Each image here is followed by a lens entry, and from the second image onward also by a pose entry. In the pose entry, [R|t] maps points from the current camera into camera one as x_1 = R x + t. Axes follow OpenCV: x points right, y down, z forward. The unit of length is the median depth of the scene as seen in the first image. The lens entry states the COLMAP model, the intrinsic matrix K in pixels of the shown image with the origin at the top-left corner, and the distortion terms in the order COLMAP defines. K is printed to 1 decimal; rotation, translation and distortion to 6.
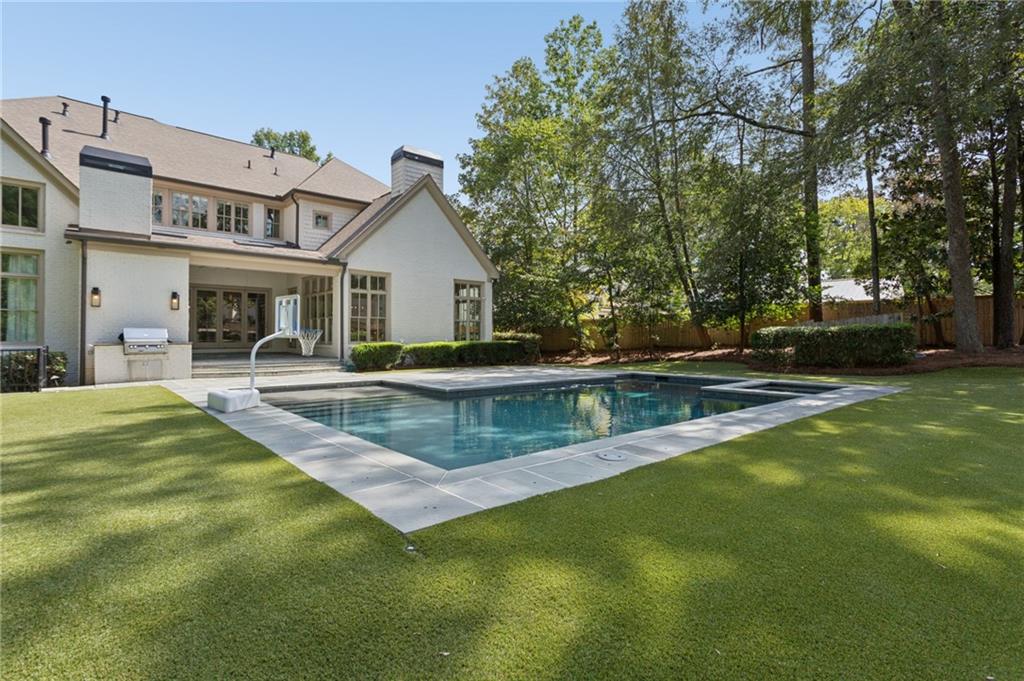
lens RADIAL K [[488.4, 0, 510.0], [0, 488.4, 337.8], [0, 0, 1]] dist [0.018112, 0.000885]
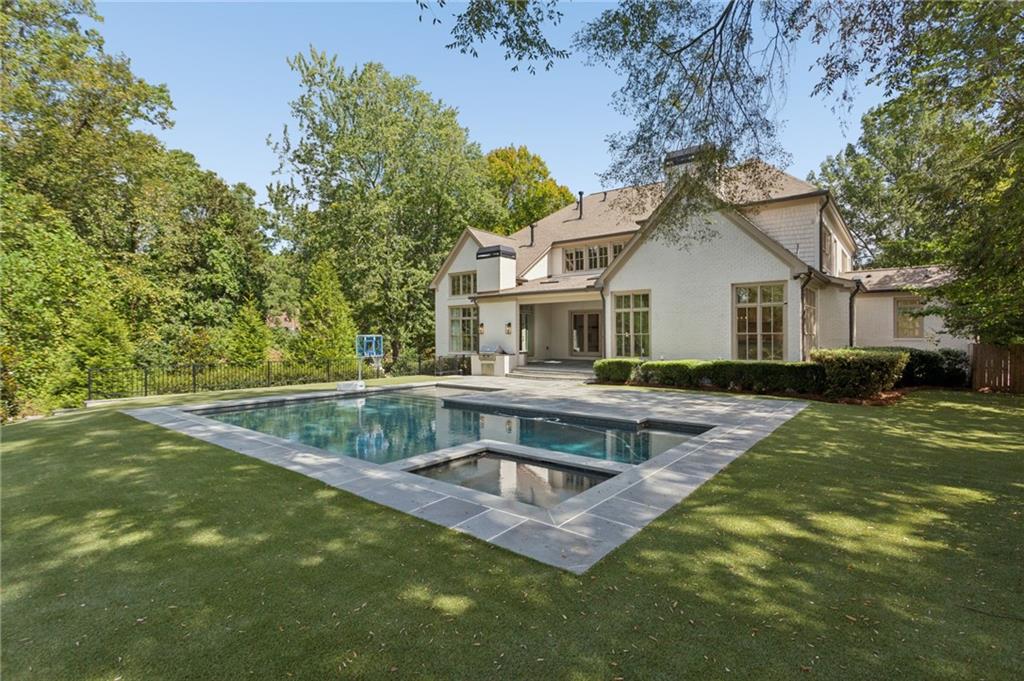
lens RADIAL K [[488.4, 0, 510.0], [0, 488.4, 338.2], [0, 0, 1]] dist [0.018112, 0.000885]
pose [[0.203083, 0.012807, -0.979078, 0.702816], [0.010398, 0.999830, 0.015236, -0.051292], [0.979106, -0.013275, 0.202915, 0.518273]]
